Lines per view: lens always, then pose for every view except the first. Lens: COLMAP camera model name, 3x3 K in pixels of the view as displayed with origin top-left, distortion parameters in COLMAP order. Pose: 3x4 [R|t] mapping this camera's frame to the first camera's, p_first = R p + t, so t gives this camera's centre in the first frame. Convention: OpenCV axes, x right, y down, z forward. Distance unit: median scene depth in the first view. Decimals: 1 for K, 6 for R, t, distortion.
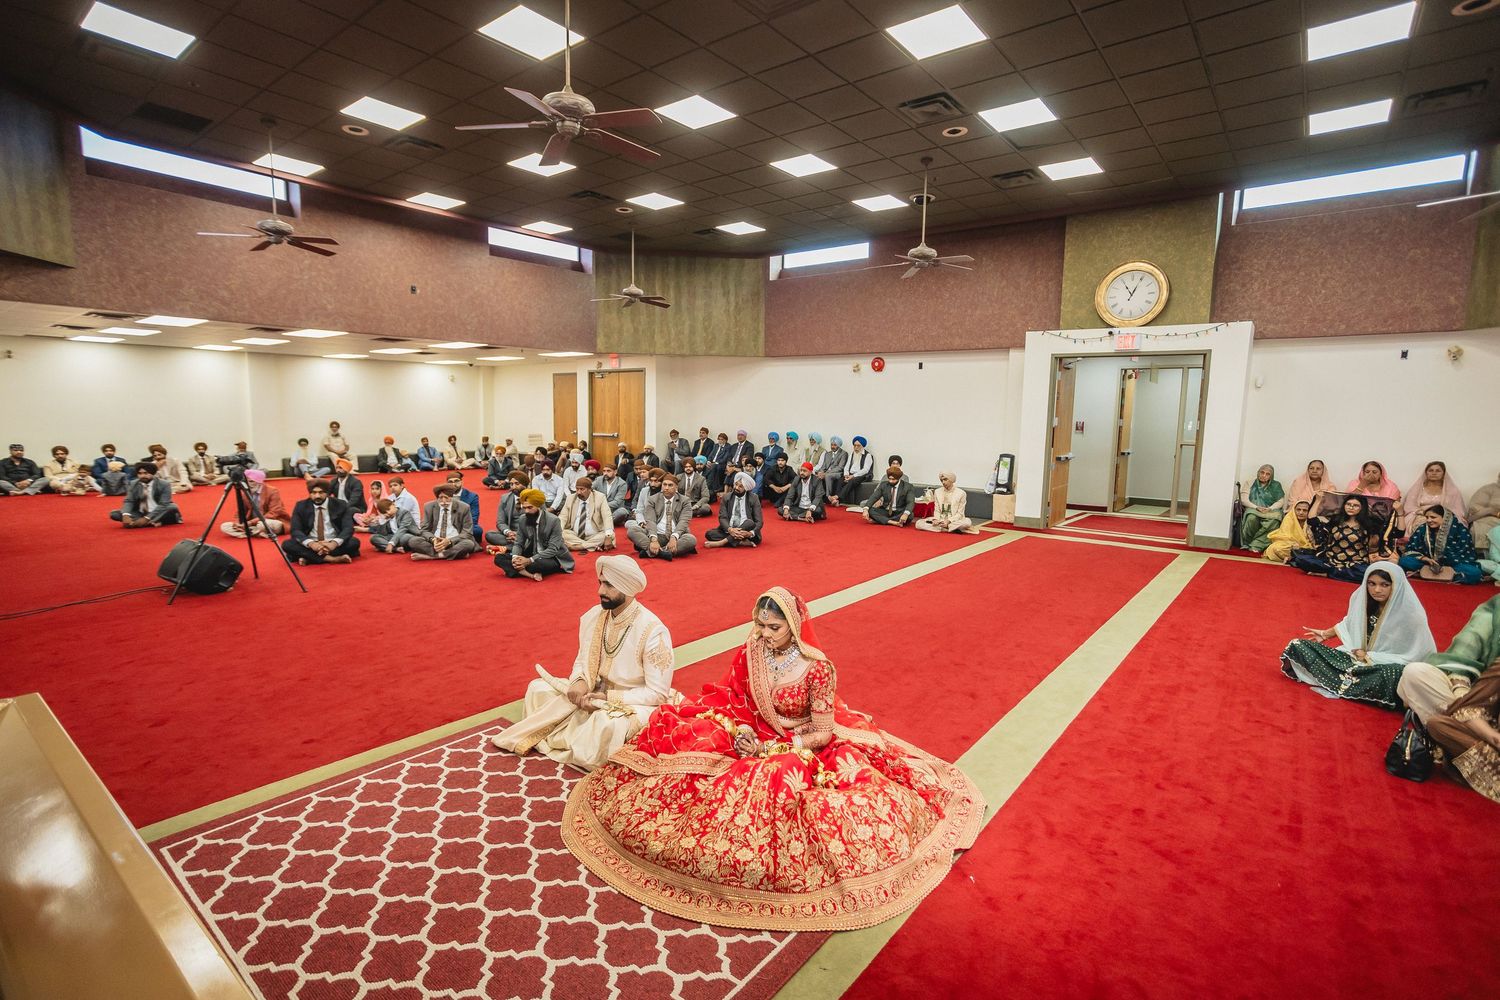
lens RADIAL K [[725.8, 0, 759.9], [0, 725.8, 511.1], [0, 0, 1]] dist [-0.027405, 0.015243]
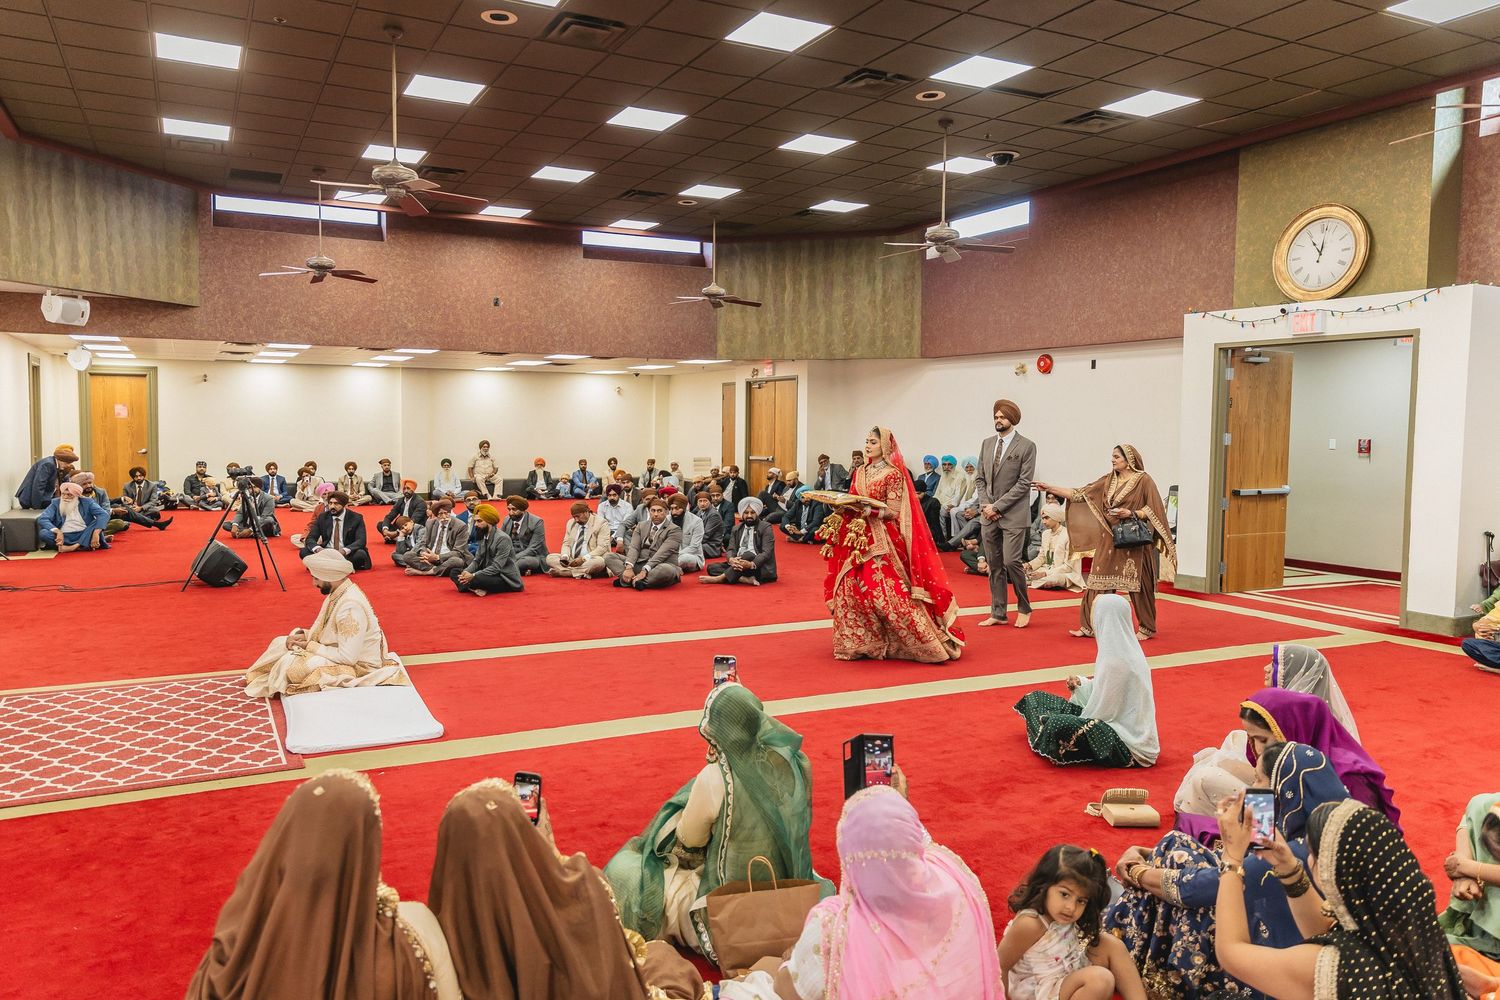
lens RADIAL K [[1075.5, 0, 741.9], [0, 1075.5, 498.7], [0, 0, 1]] dist [0.014282, 0.002807]
pose [[0.904349, 0.022359, -0.426208, 0.388511], [-0.053645, 0.996662, -0.061541, 0.019303], [0.423410, 0.078518, 0.902529, -0.115692]]
